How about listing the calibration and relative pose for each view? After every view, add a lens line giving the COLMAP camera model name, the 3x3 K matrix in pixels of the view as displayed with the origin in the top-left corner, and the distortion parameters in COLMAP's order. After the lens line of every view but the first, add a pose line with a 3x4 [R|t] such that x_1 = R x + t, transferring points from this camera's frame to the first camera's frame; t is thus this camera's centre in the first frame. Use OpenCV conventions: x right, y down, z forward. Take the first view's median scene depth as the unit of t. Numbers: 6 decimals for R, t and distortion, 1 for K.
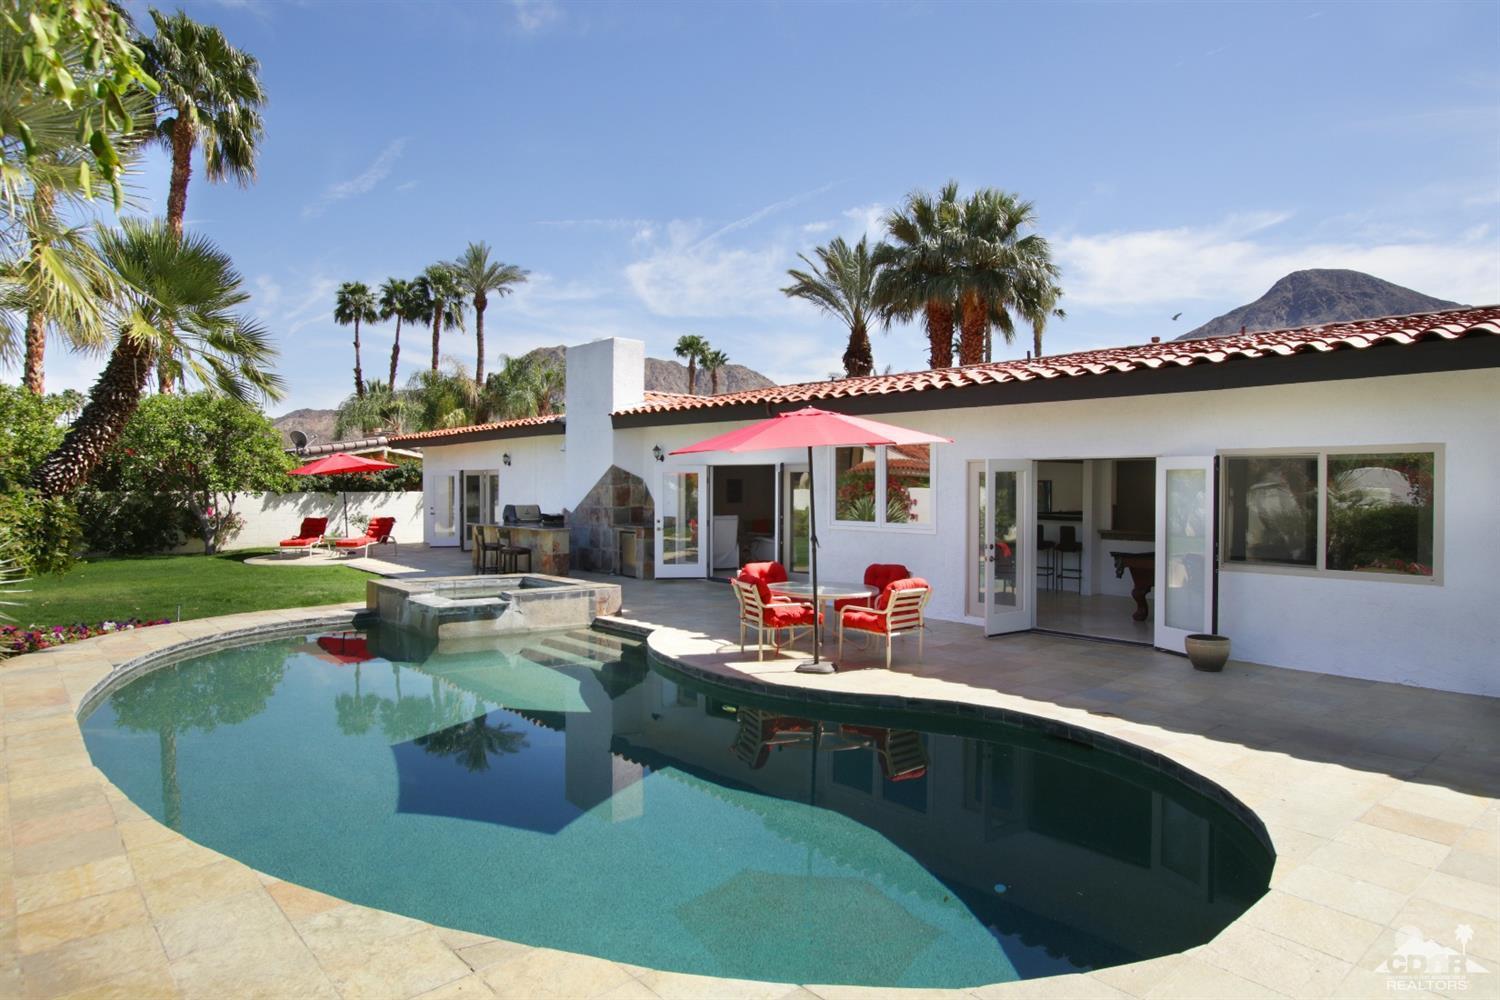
lens RADIAL K [[884.1, 0, 750.0], [0, 884.1, 500.0], [0, 0, 1]] dist [0.000356, 0.000428]
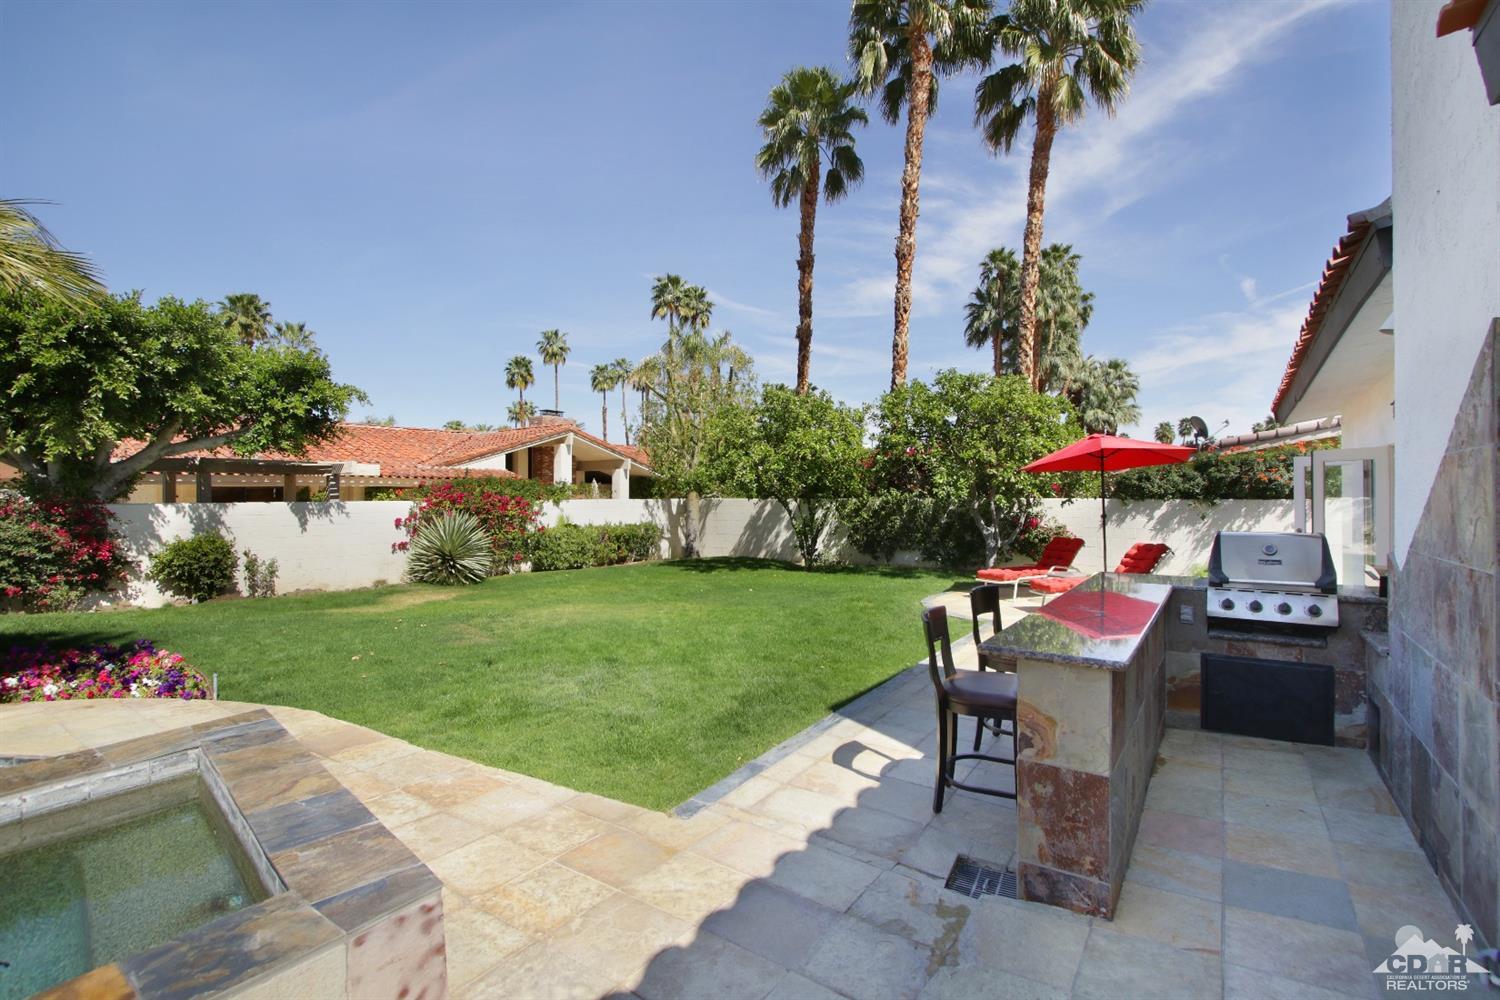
lens RADIAL K [[701.5, 0, 736.4], [0, 701.5, 496.9], [0, 0, 1]] dist [-0.009451, -0.000199]
pose [[0.237432, -0.004265, -0.971395, -0.047361], [-0.012693, 0.999891, -0.007492, -0.002564], [0.971321, 0.014109, 0.237352, 0.606979]]
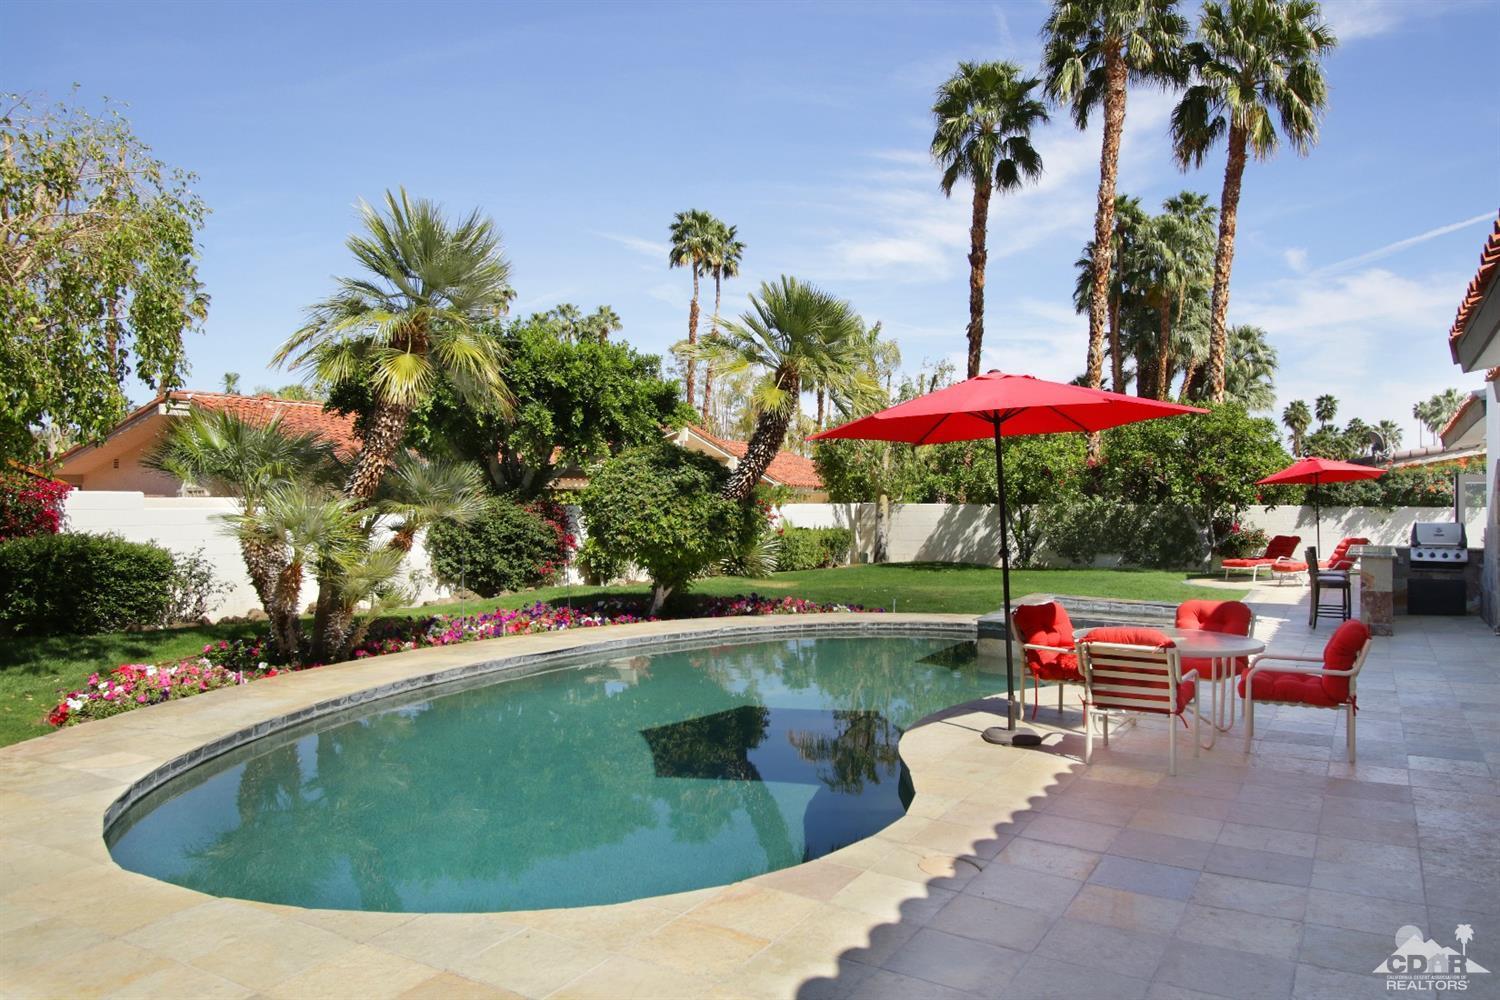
lens RADIAL K [[1070.5, 0, 750.0], [0, 1070.5, 500.0], [0, 0, 1]] dist [0.006253, 0.008400]
pose [[0.319743, -0.002669, -0.947501, 0.289810], [-0.017655, 0.999806, -0.008774, 0.003958], [0.947340, 0.019534, 0.319634, 0.184996]]
